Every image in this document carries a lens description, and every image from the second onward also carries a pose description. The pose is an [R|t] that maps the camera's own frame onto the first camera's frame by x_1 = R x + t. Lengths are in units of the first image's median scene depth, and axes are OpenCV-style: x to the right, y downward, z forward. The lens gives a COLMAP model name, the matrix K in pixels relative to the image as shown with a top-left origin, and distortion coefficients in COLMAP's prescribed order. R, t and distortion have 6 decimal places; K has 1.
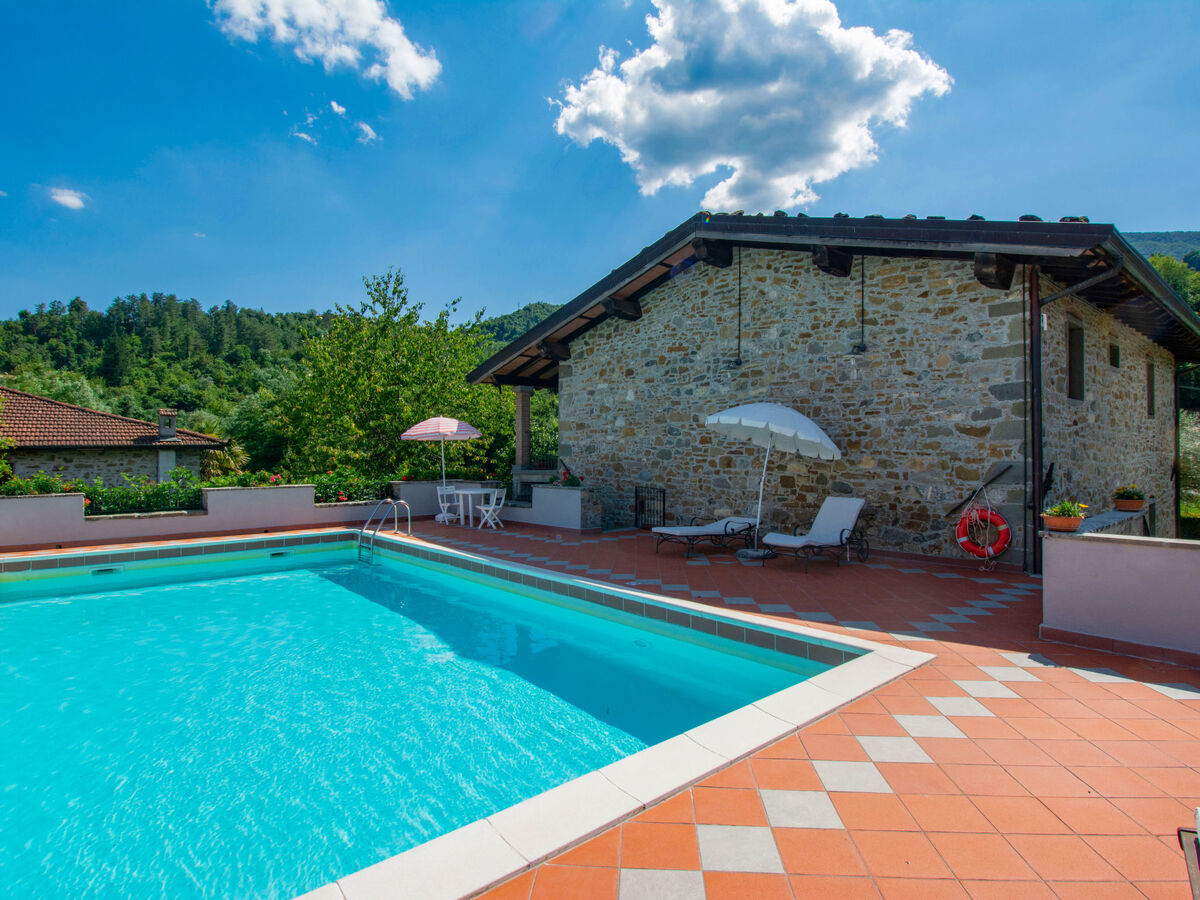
lens RADIAL K [[668.6, 0, 605.1], [0, 668.6, 448.3], [0, 0, 1]] dist [0.001415, -0.003641]
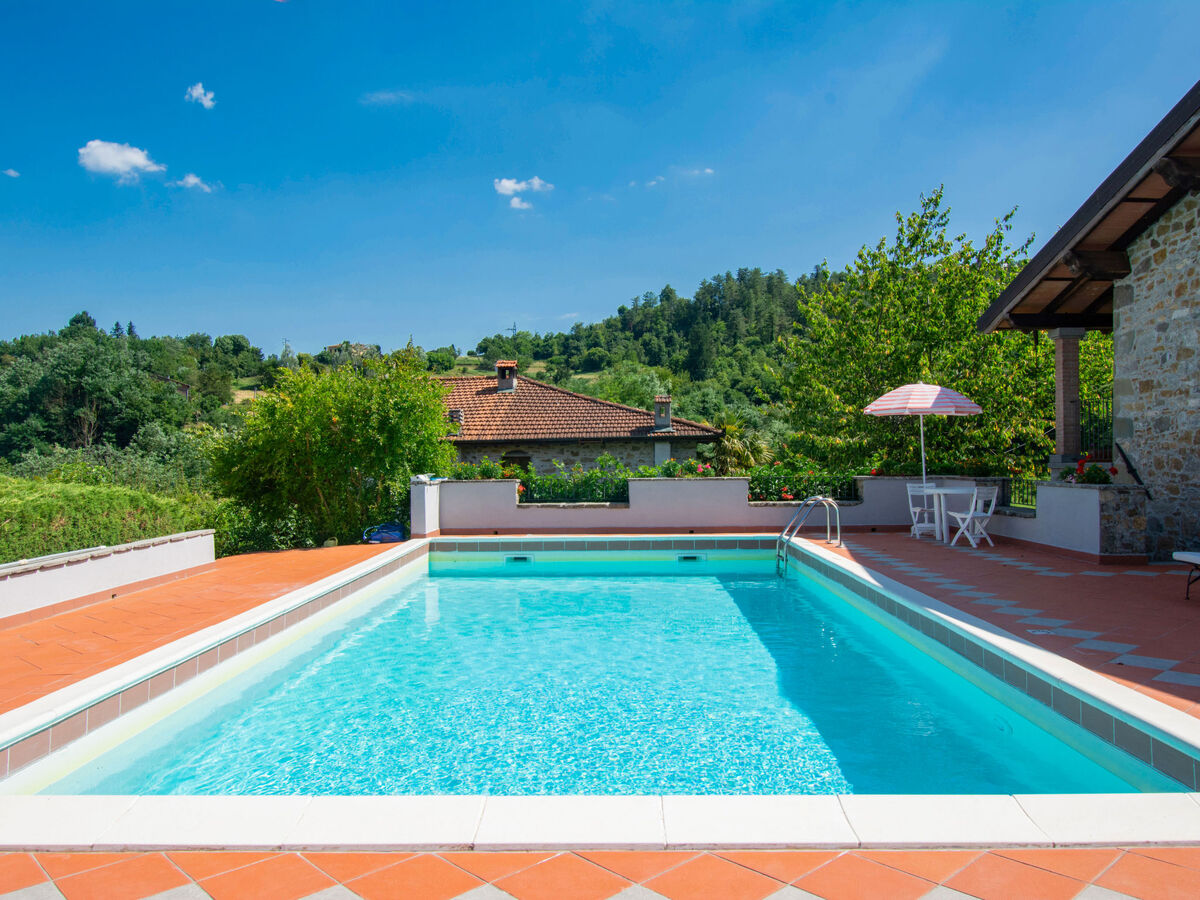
lens RADIAL K [[934.5, 0, 604.8], [0, 934.5, 447.8], [0, 0, 1]] dist [-0.000475, -0.005405]
pose [[0.729151, -0.009717, -0.684284, 0.177636], [0.007932, 0.999952, -0.005747, 0.022384], [0.684307, -0.001237, 0.729193, 0.073360]]
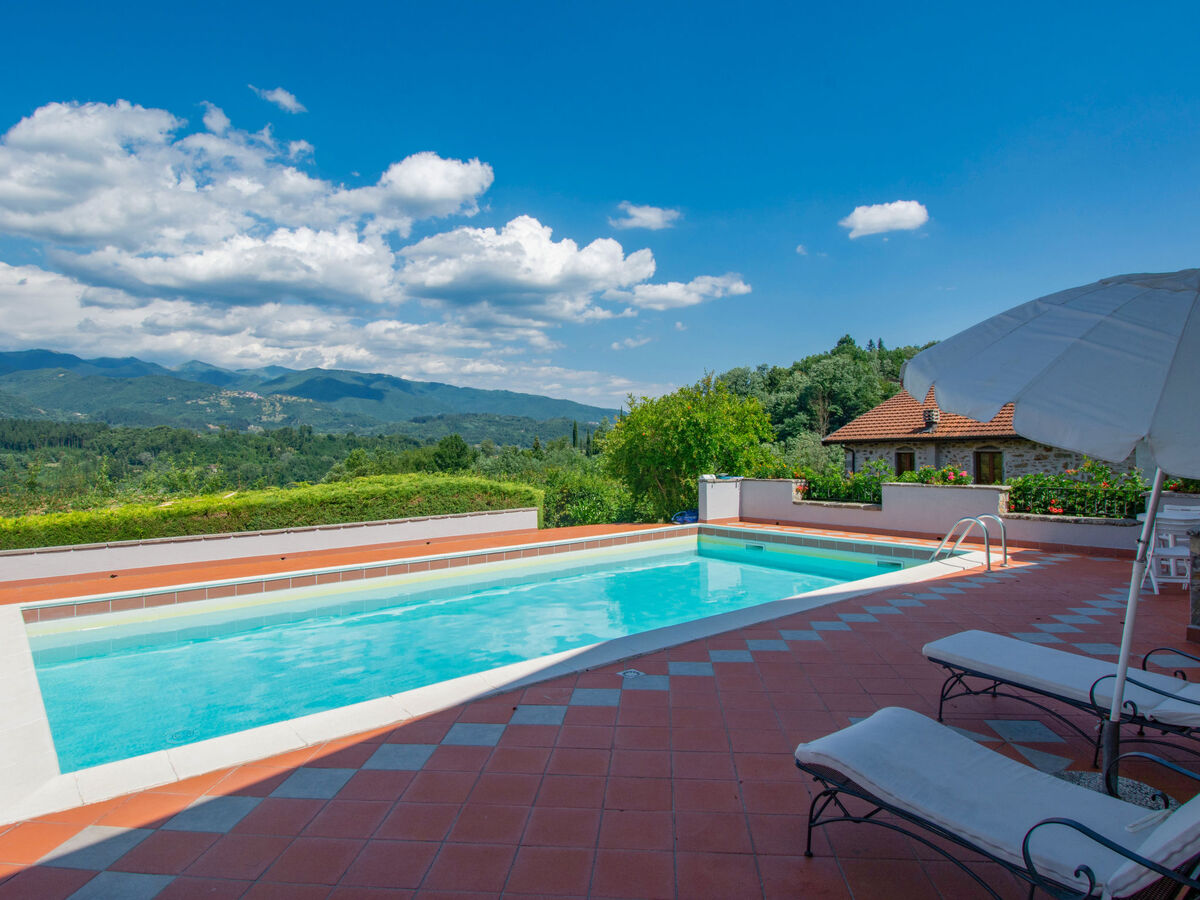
lens RADIAL K [[734.5, 0, 599.0], [0, 734.5, 441.8], [0, 0, 1]] dist [0.006765, -0.000827]
pose [[-0.049645, -0.000390, -0.998767, 0.370357], [0.014043, 0.999901, -0.001088, -0.001360], [0.998668, -0.014079, -0.049635, 0.537548]]
